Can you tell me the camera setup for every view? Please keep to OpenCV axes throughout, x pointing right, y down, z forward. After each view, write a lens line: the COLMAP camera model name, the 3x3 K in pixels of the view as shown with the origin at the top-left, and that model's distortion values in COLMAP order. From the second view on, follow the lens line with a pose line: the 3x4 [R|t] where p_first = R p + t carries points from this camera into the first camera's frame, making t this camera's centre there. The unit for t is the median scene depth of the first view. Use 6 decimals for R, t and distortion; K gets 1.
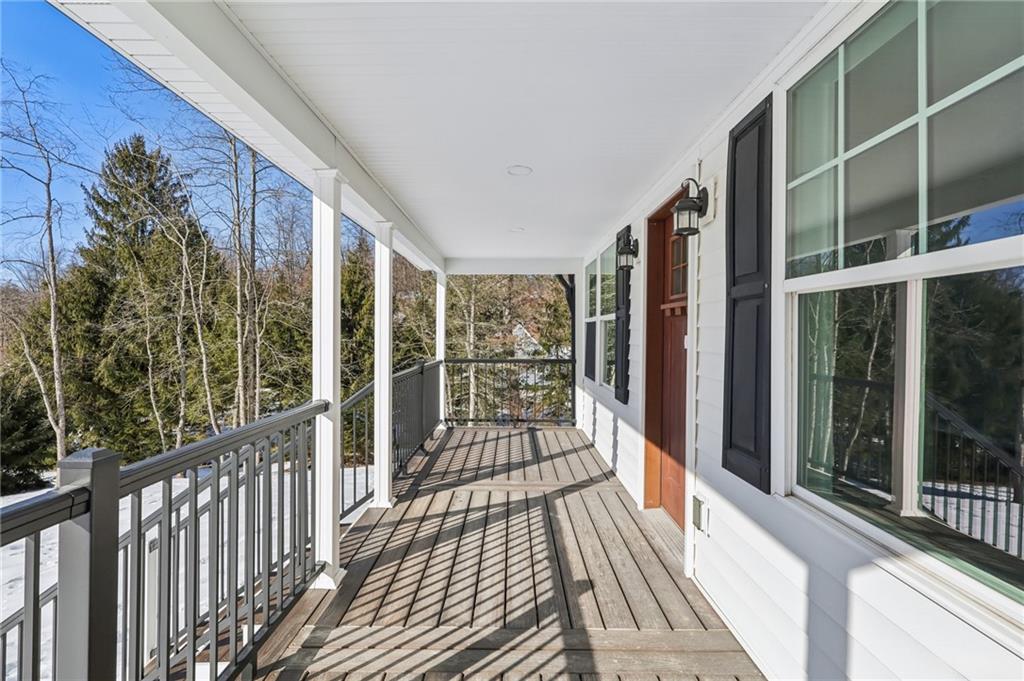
lens RADIAL K [[488.4, 0, 516.6], [0, 488.4, 335.3], [0, 0, 1]] dist [-0.000917, -0.000248]
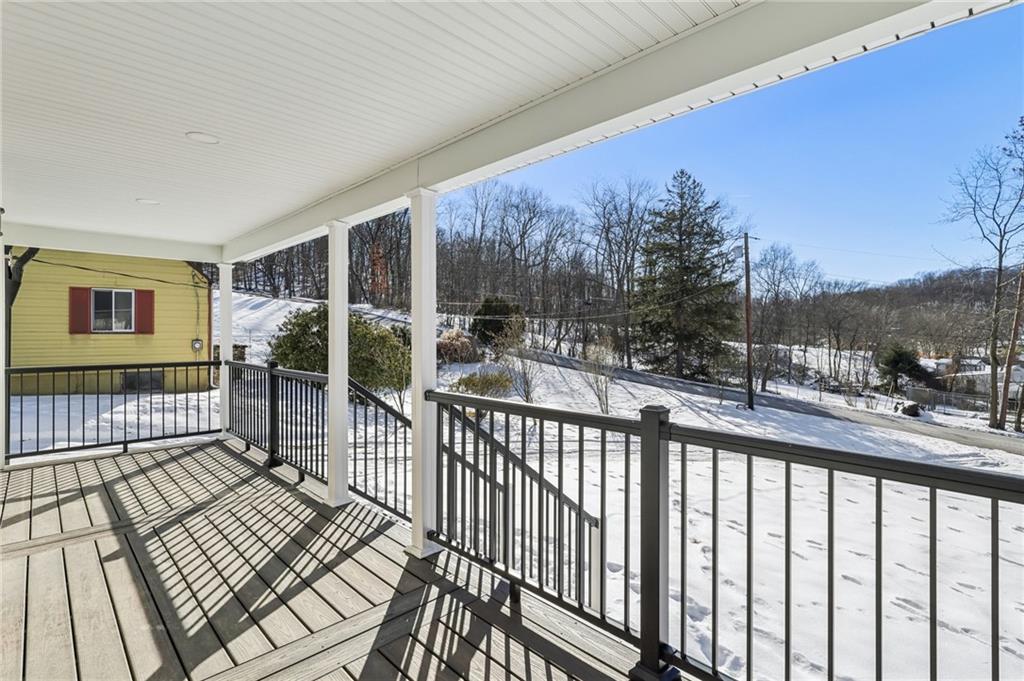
lens RADIAL K [[488.4, 0, 516.6], [0, 488.4, 335.3], [0, 0, 1]] dist [-0.000917, -0.000248]
pose [[-0.721294, -0.000825, -0.692628, 0.178013], [-0.001708, 0.999998, 0.000588, -0.003043], [0.692627, 0.001607, -0.721294, 1.795887]]
